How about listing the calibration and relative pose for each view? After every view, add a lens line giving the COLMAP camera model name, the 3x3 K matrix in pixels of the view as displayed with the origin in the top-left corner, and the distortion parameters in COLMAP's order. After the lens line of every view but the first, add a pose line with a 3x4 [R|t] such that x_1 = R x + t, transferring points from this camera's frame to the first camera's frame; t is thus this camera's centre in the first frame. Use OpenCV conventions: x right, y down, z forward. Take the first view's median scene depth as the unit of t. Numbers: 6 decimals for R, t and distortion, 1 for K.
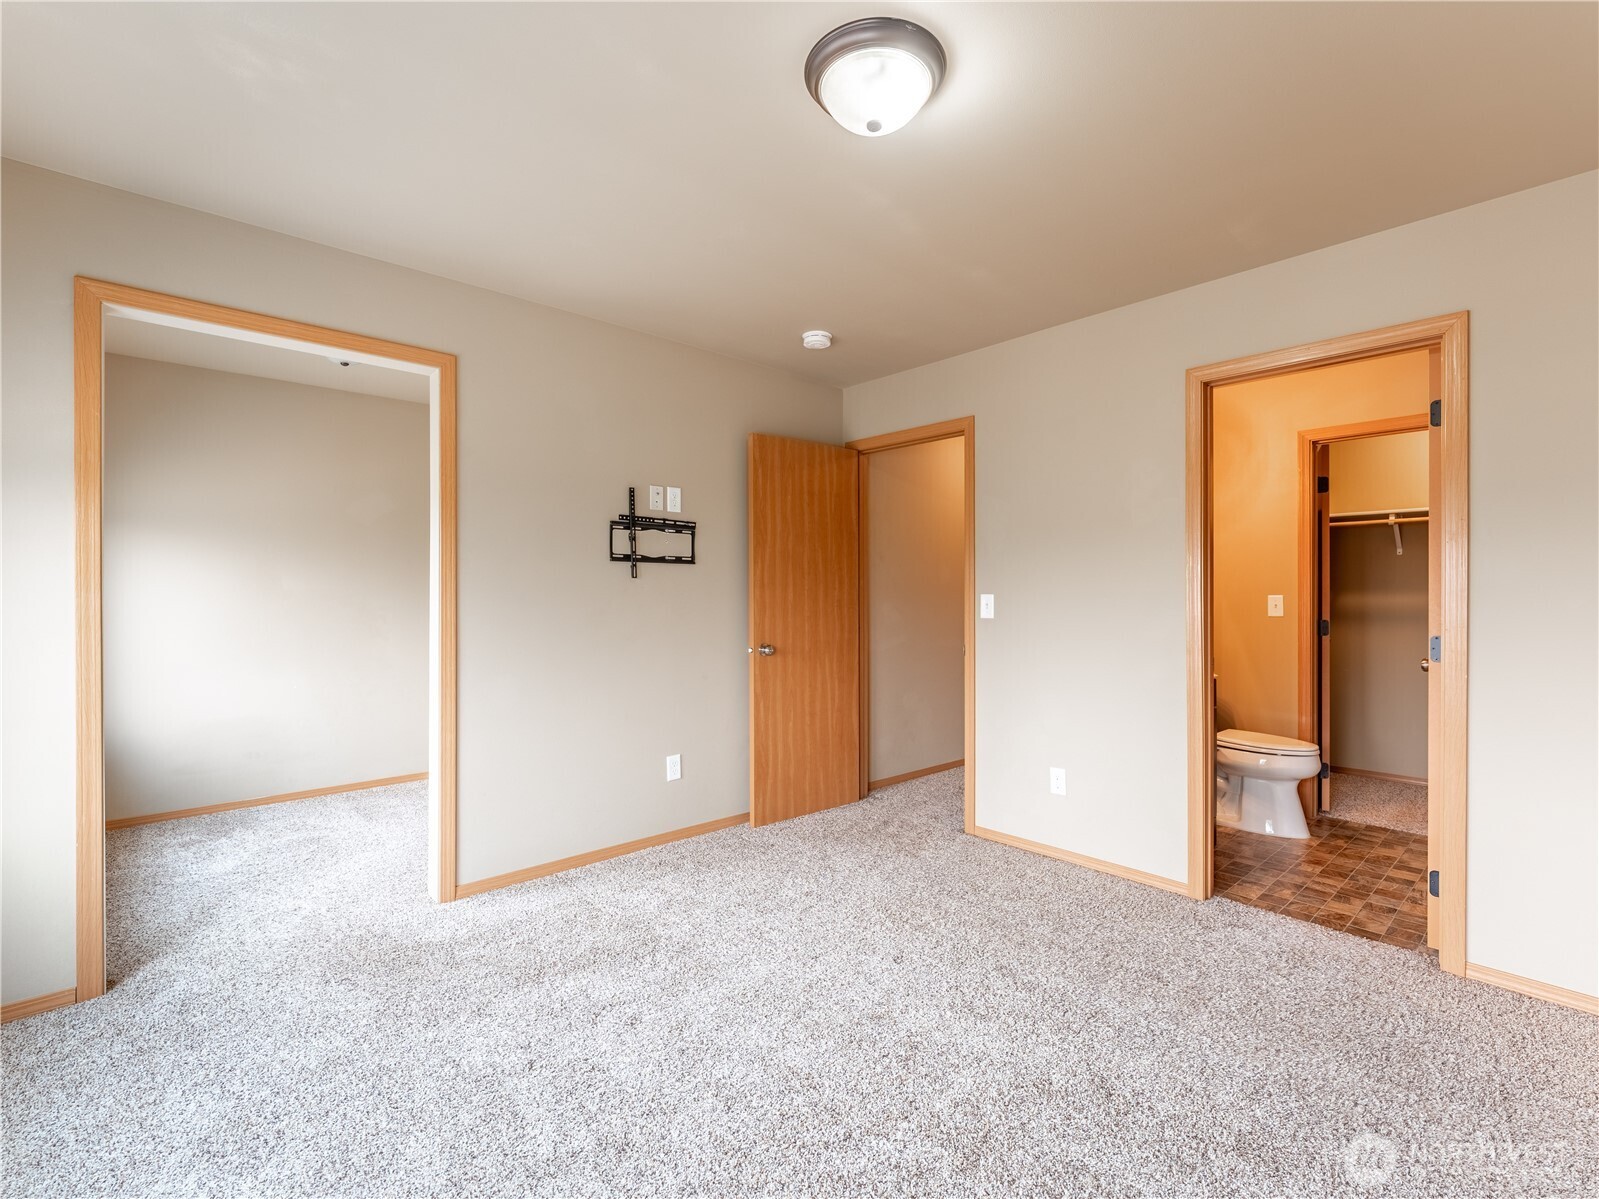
lens RADIAL K [[721.6, 0, 843.5], [0, 721.6, 597.8], [0, 0, 1]] dist [-0.000454, -0.000079]
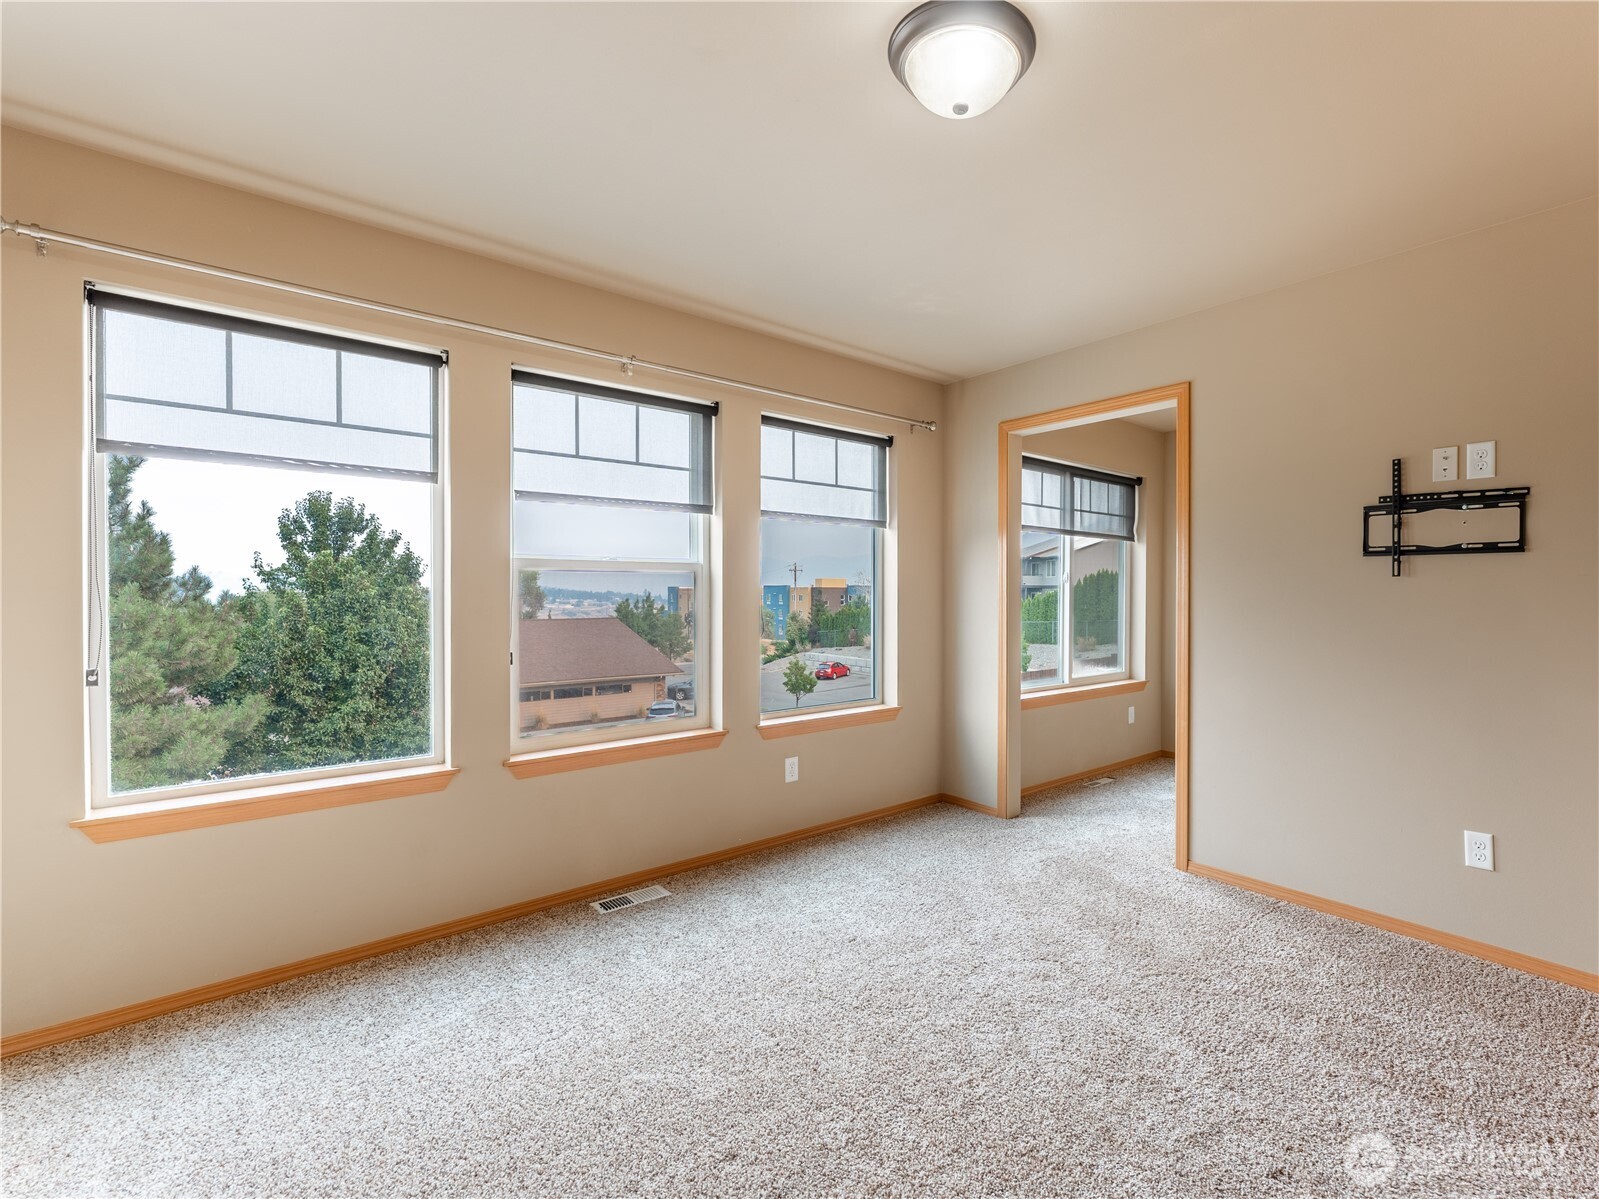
lens RADIAL K [[728.9, 0, 851.9], [0, 728.9, 597.6], [0, 0, 1]] dist [0.003635, 0.000020]
pose [[-0.057971, 0.002974, -0.998314, 0.518954], [-0.010552, 0.999938, 0.003592, -0.001318], [0.998263, 0.010743, -0.057936, 0.463512]]
